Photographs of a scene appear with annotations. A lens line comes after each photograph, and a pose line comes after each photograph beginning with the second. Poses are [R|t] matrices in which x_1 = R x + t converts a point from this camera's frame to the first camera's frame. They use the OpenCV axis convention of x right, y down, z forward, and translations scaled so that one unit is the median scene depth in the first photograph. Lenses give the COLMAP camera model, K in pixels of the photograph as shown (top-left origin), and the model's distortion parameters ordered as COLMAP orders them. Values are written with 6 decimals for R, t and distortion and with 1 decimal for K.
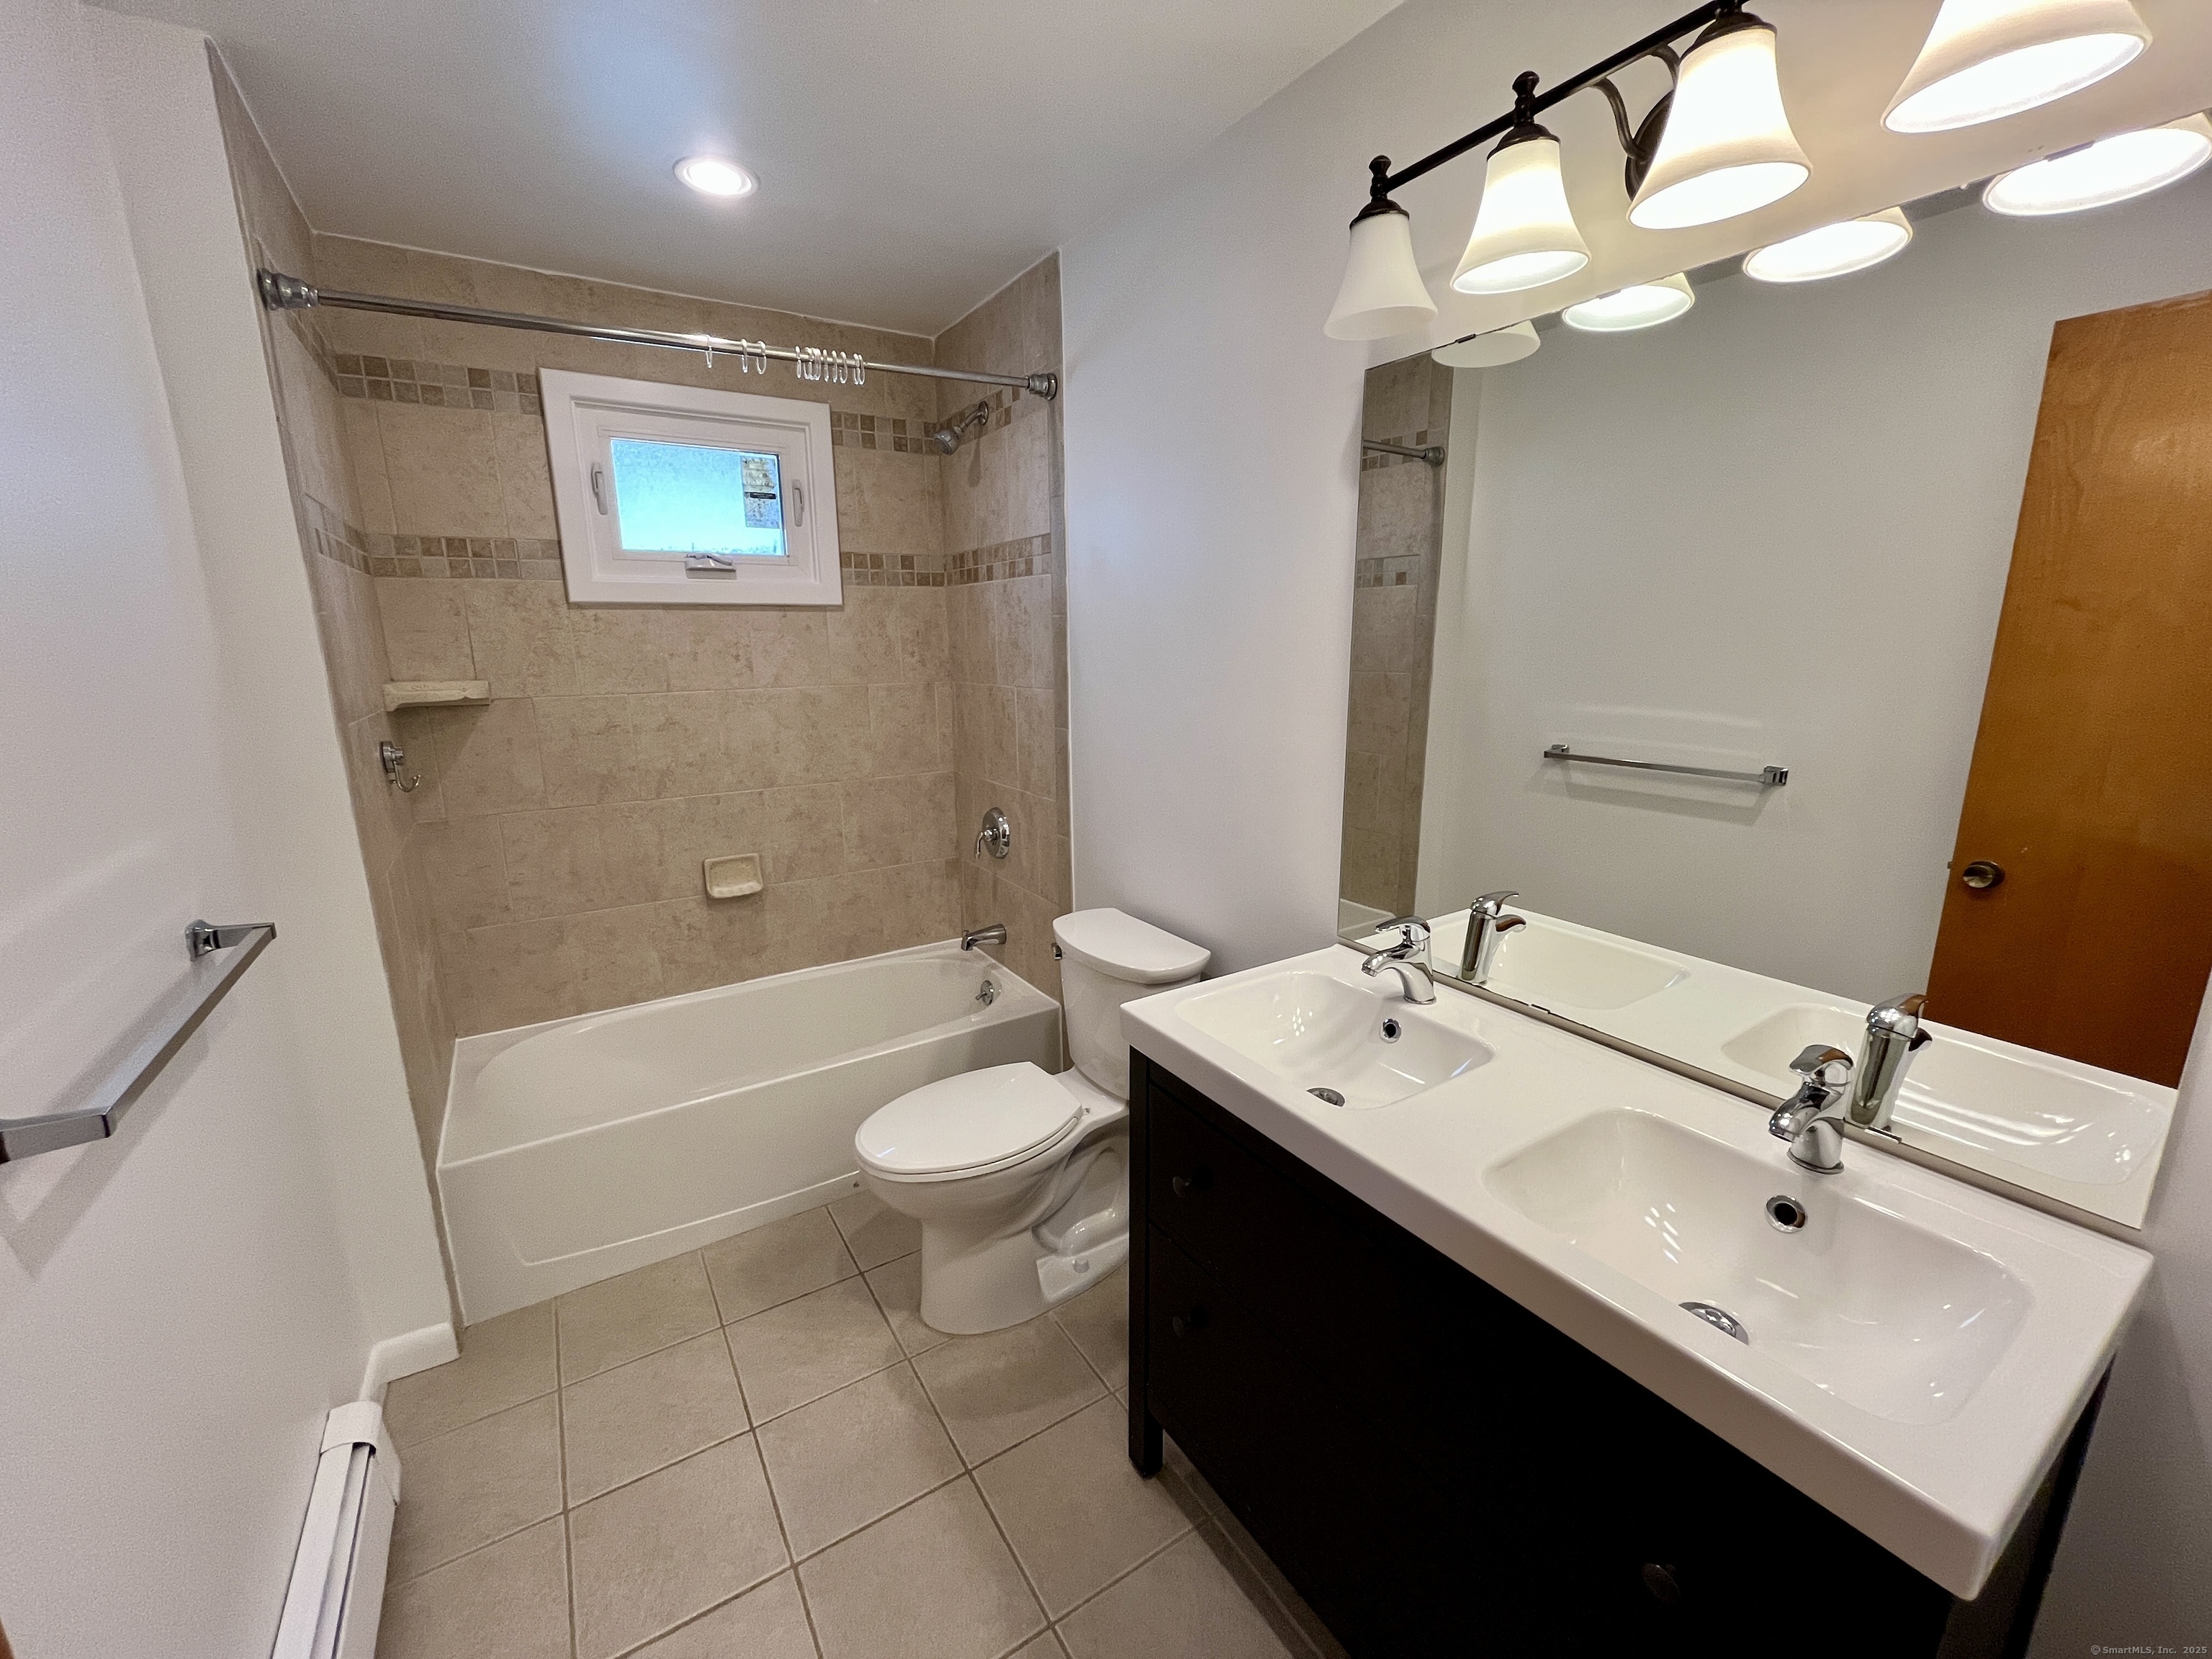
lens RADIAL K [[892.5, 0, 1109.4], [0, 892.5, 826.0], [0, 0, 1]] dist [-0.000765, -0.000714]
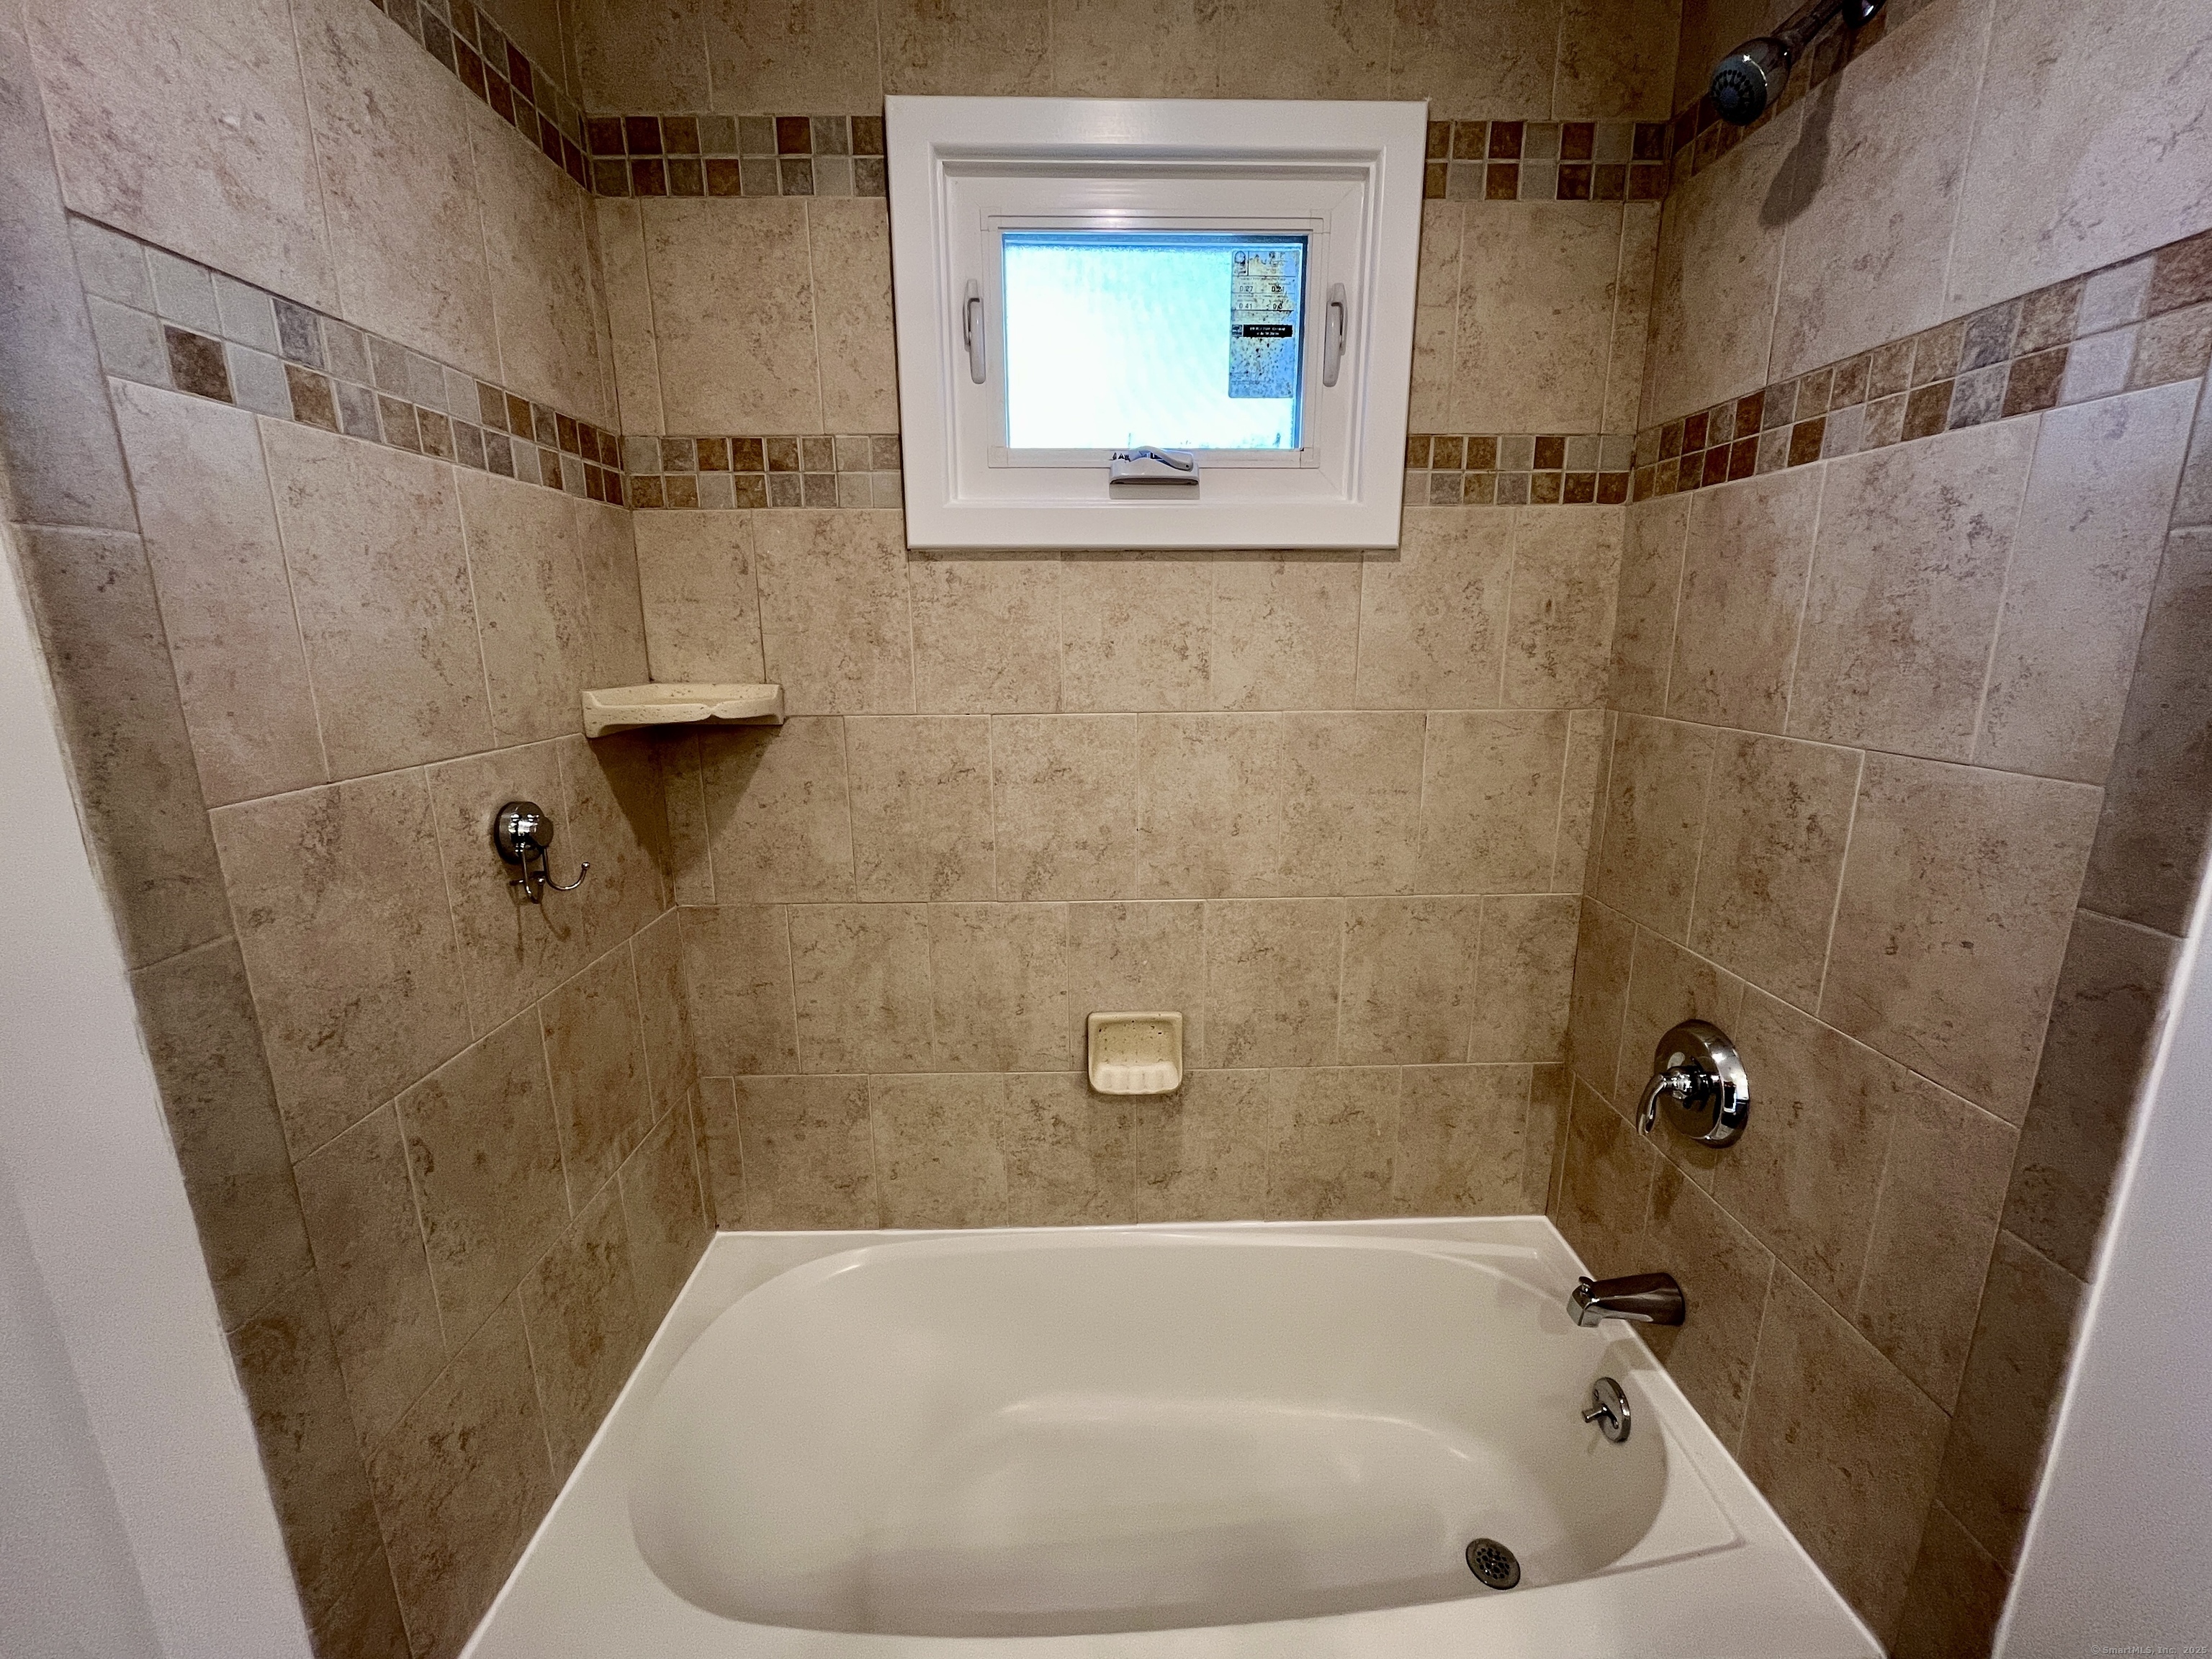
lens RADIAL K [[892.5, 0, 1109.4], [0, 892.5, 826.0], [0, 0, 1]] dist [-0.000765, -0.000714]
pose [[0.853883, 0.119715, -0.506510, -0.175763], [-0.112694, 0.992627, 0.044630, -0.105137], [0.508118, 0.018972, 0.861078, 0.525328]]
